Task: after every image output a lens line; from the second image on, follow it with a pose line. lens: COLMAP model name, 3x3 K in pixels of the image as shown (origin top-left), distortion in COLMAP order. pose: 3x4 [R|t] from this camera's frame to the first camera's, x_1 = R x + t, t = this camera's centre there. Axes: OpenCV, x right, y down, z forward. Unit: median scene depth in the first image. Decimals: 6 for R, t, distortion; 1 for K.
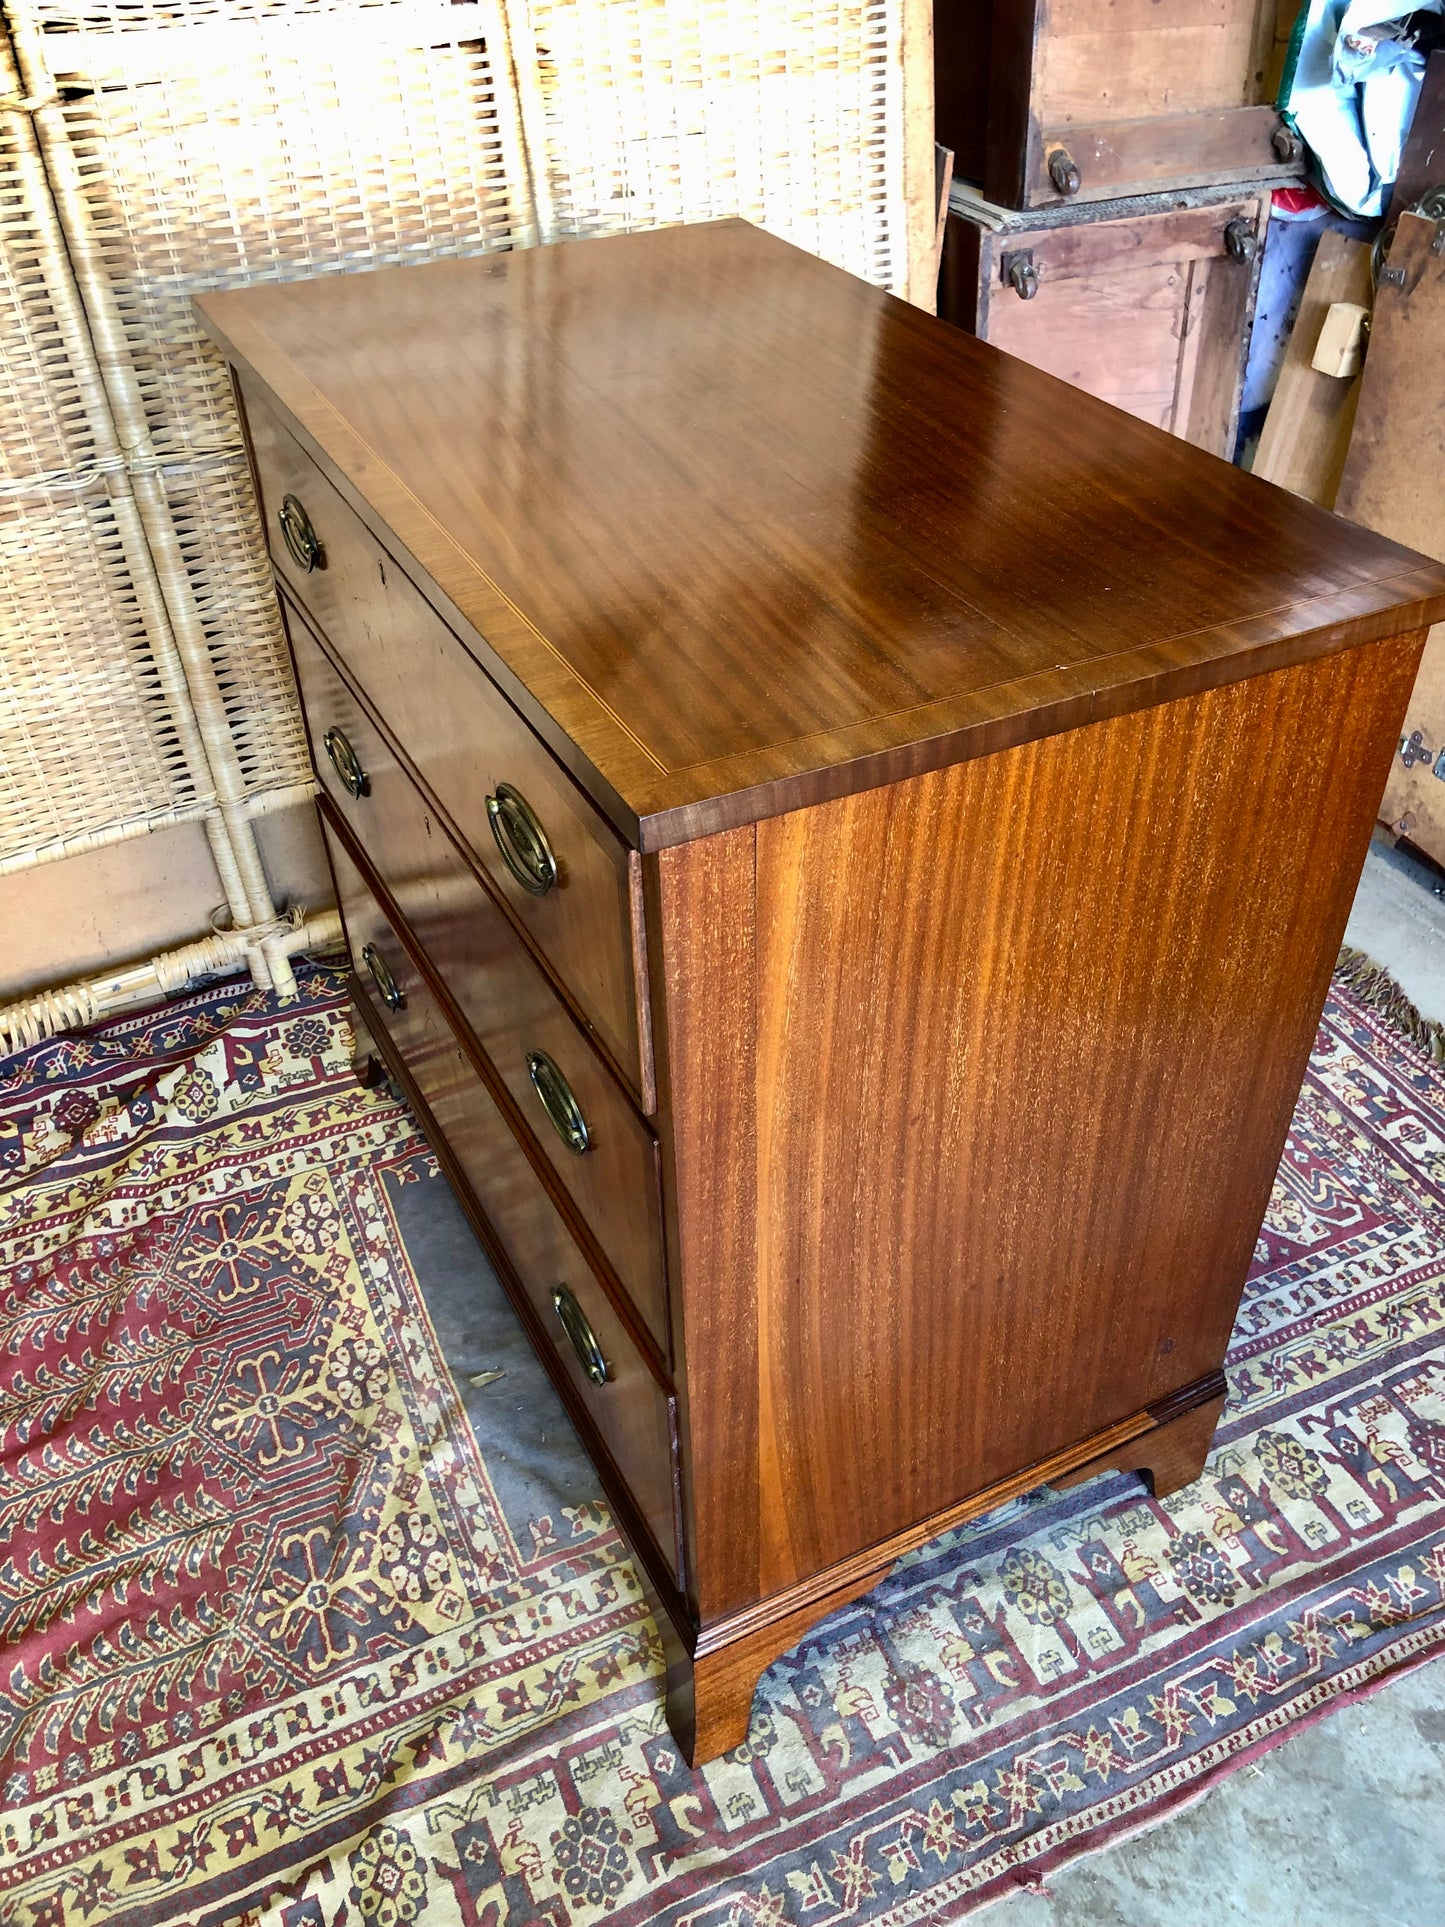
lens RADIAL K [[1573.6, 0, 735.4], [0, 1573.6, 945.8], [0, 0, 1]] dist [0.025026, -0.023790]
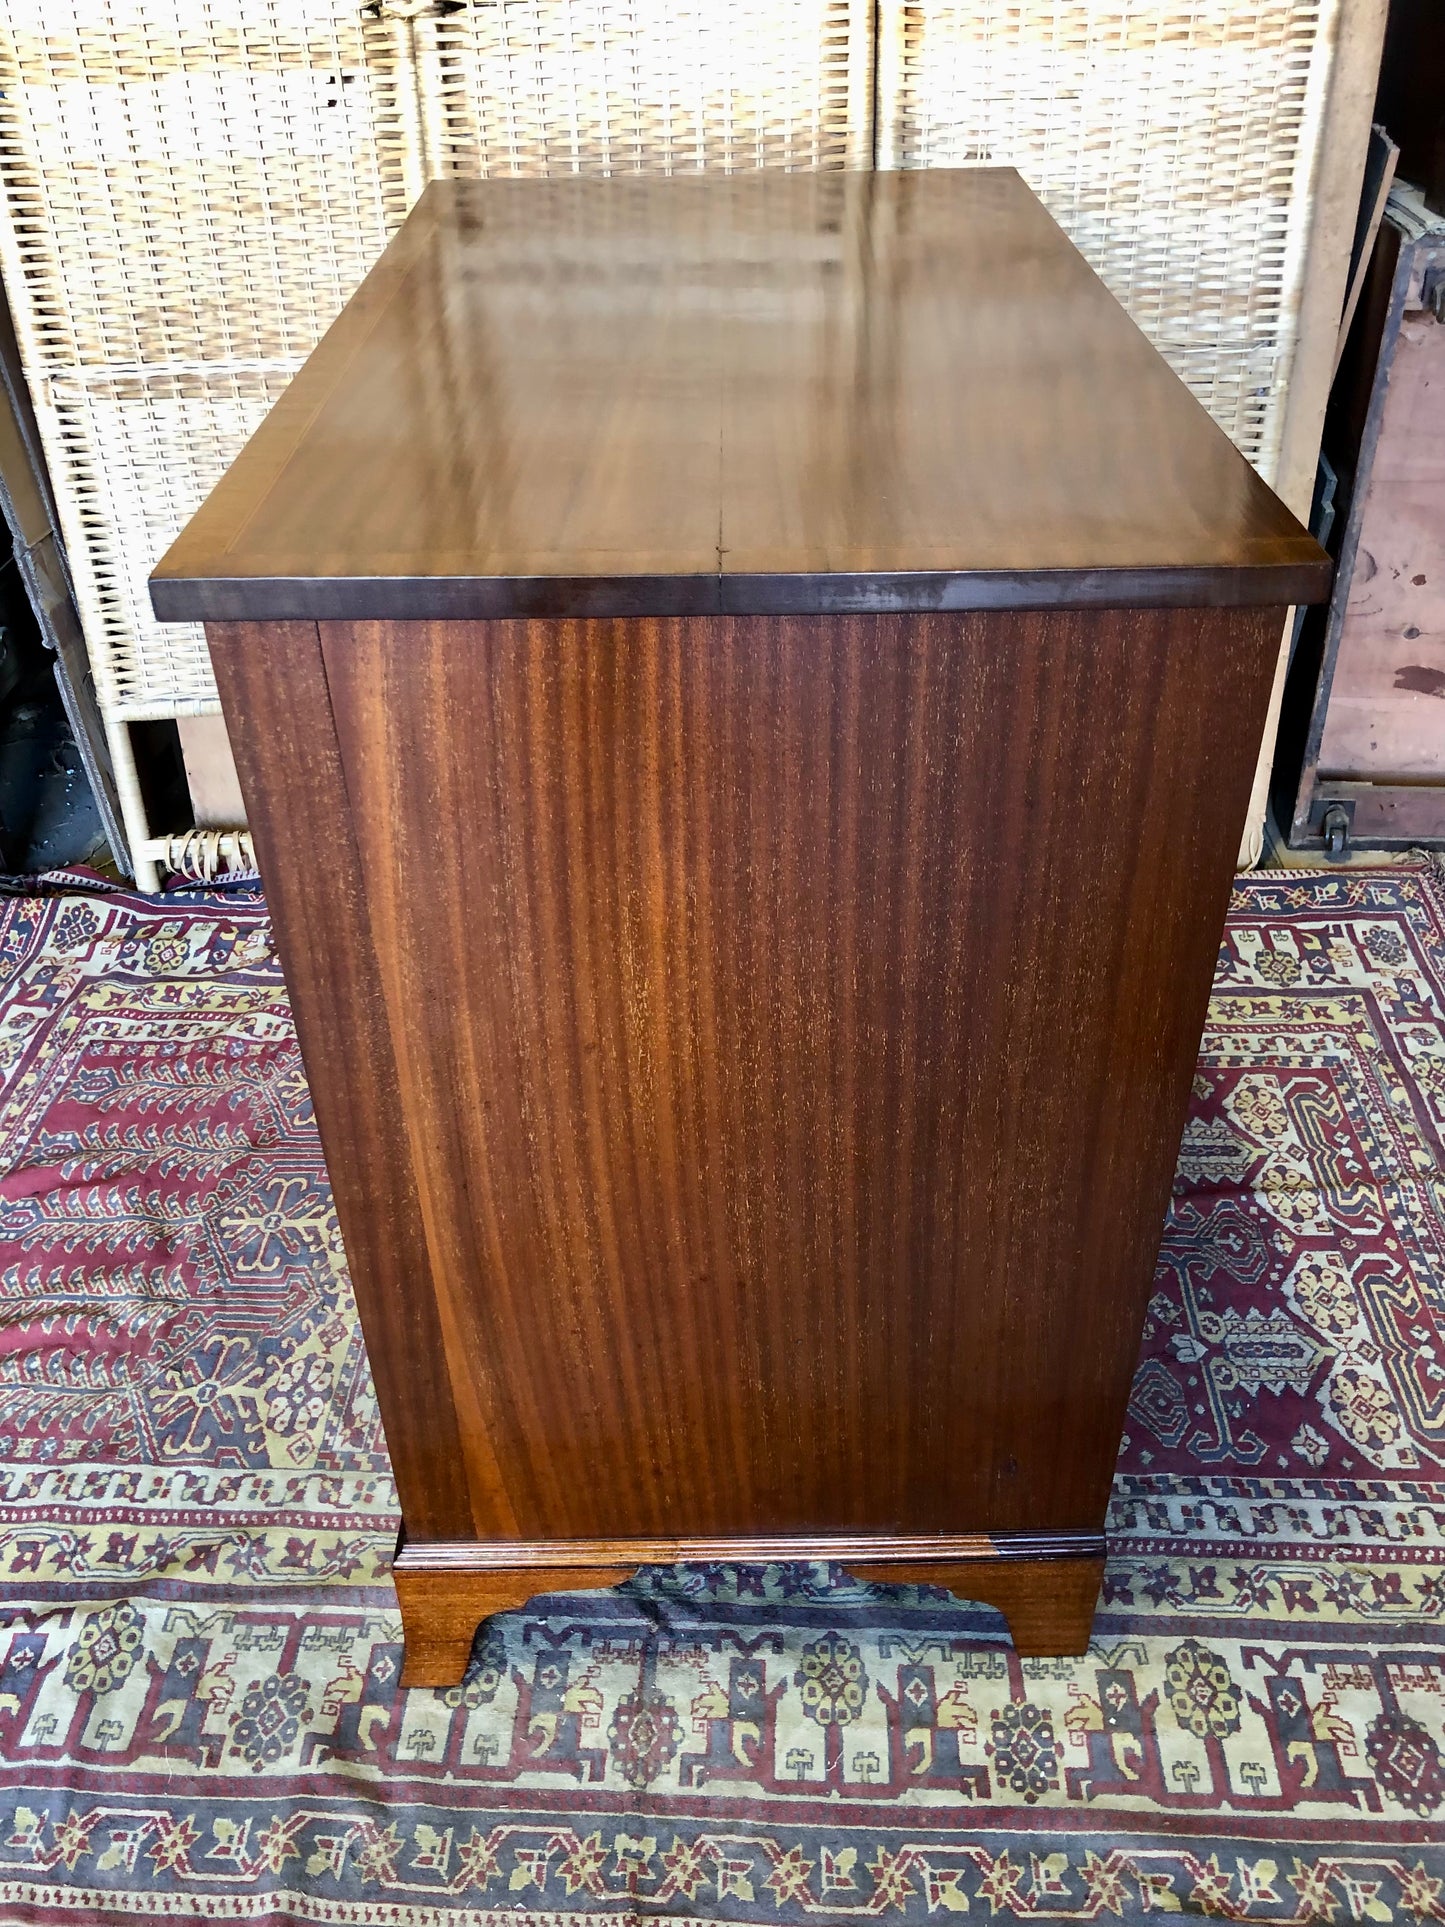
lens RADIAL K [[1573.6, 0, 716.9], [0, 1573.6, 950.0], [0, 0, 1]] dist [0.025026, -0.023790]
pose [[0.889437, 0.261695, -0.374724, 0.351790], [-0.273645, 0.961579, 0.022016, 0.010929], [0.366088, 0.082960, 0.926875, 0.122283]]
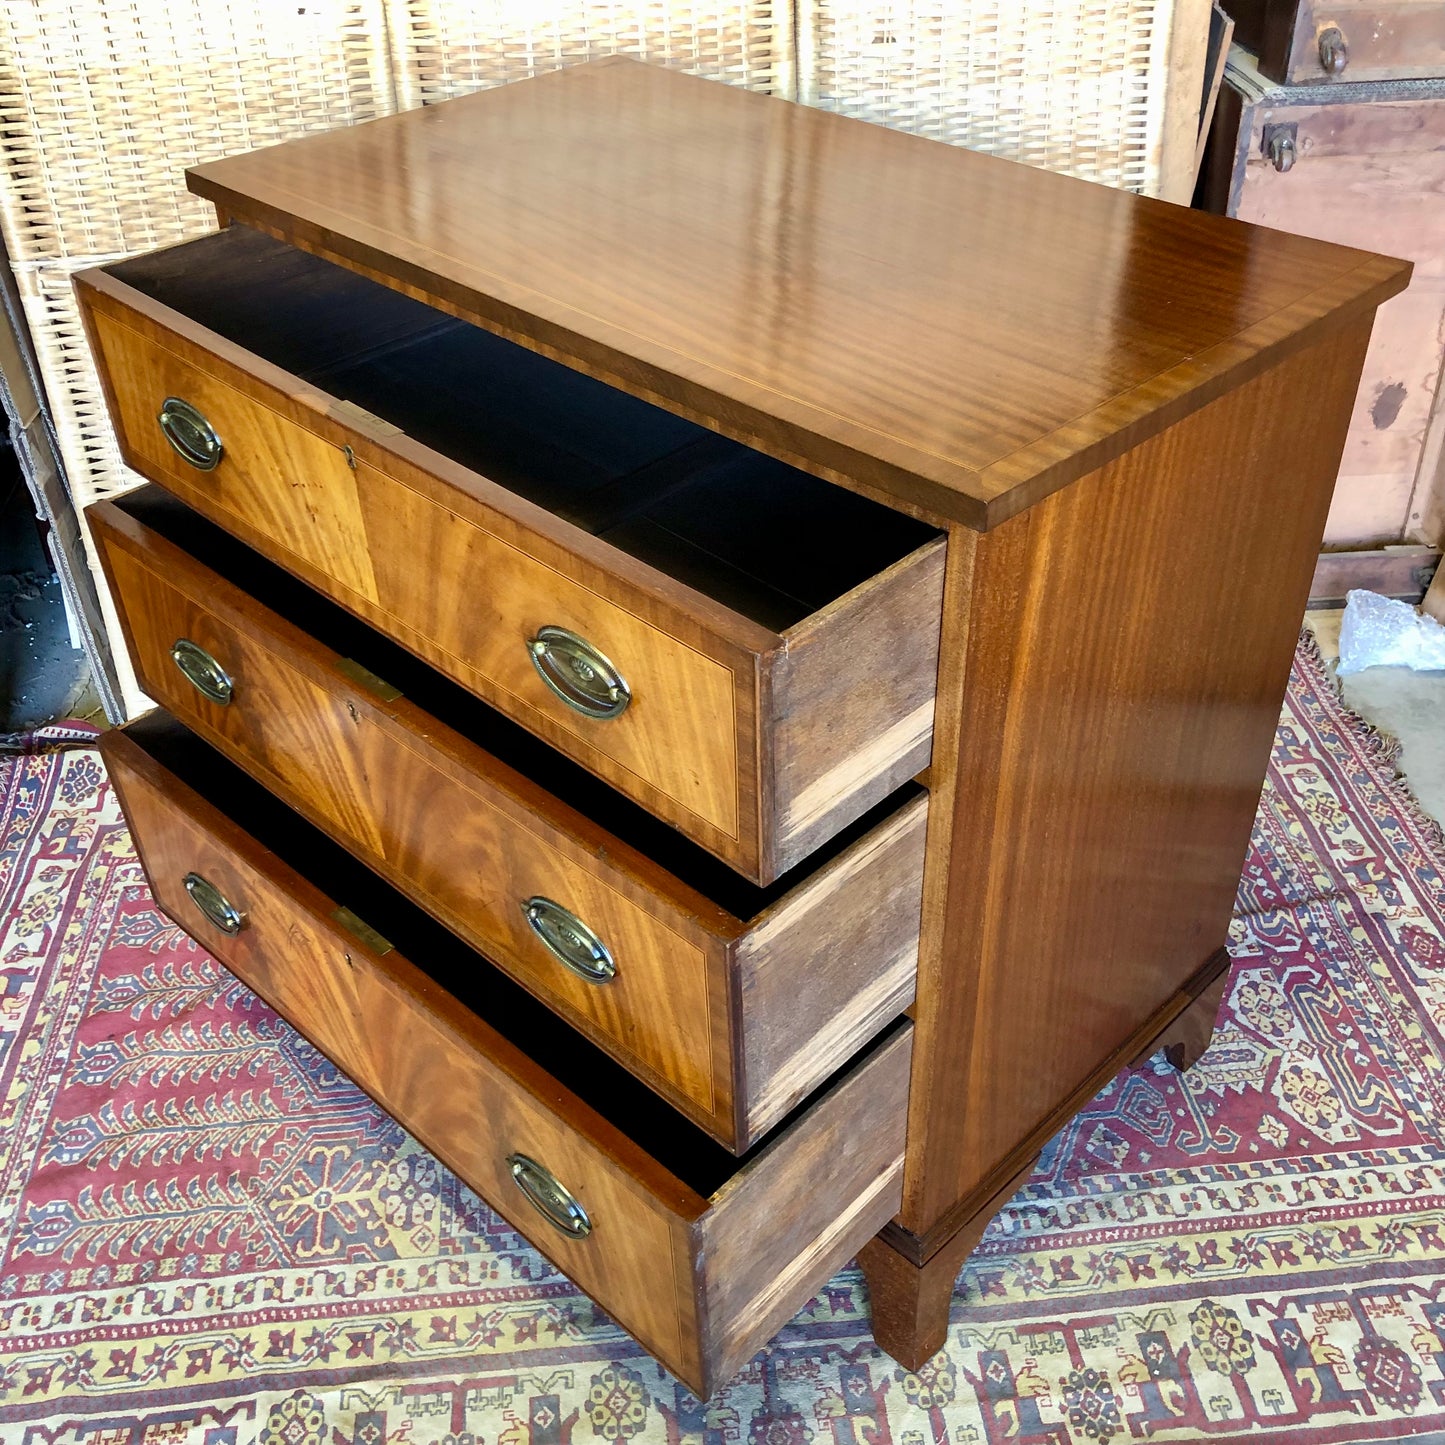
lens RADIAL K [[1568.3, 0, 720.6], [0, 1568.3, 727.2], [0, 0, 1]] dist [-0.006194, 0.000000]
pose [[0.947452, 0.189929, -0.257413, 0.243869], [-0.194750, 0.980829, 0.006883, 0.002876], [0.253785, 0.043610, 0.966277, -0.061506]]
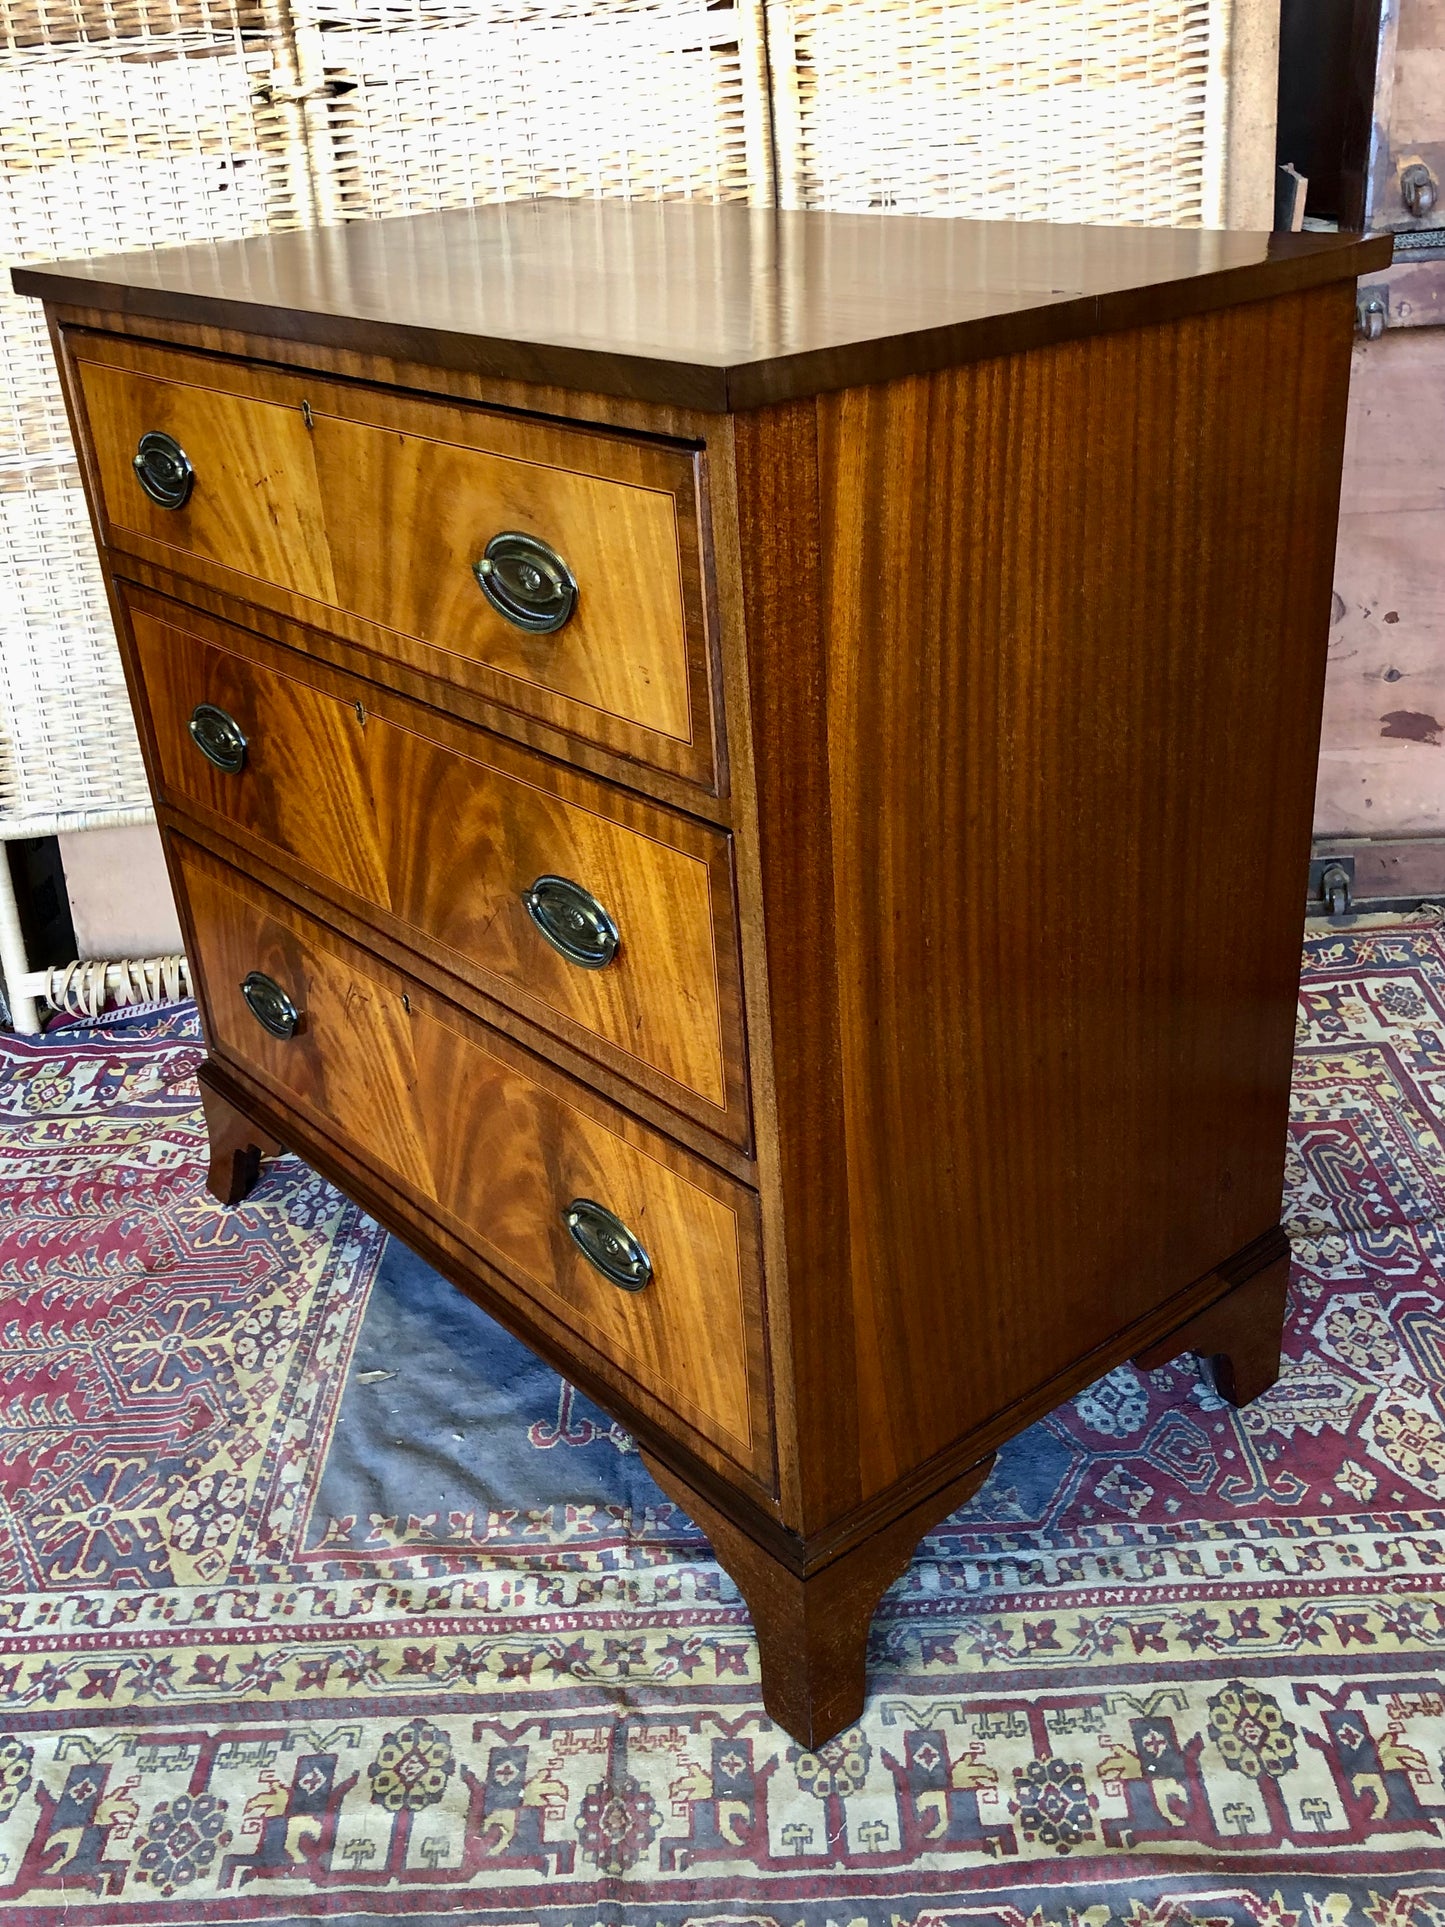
lens RADIAL K [[1837.7, 0, 716.8], [0, 1837.7, 948.3], [0, 0, 1]] dist [0.003661, 0.000000]
pose [[0.908715, 0.145822, -0.391118, 0.426264], [-0.216277, 0.965896, -0.142374, 0.165431], [0.357018, 0.213967, 0.909261, 0.085191]]
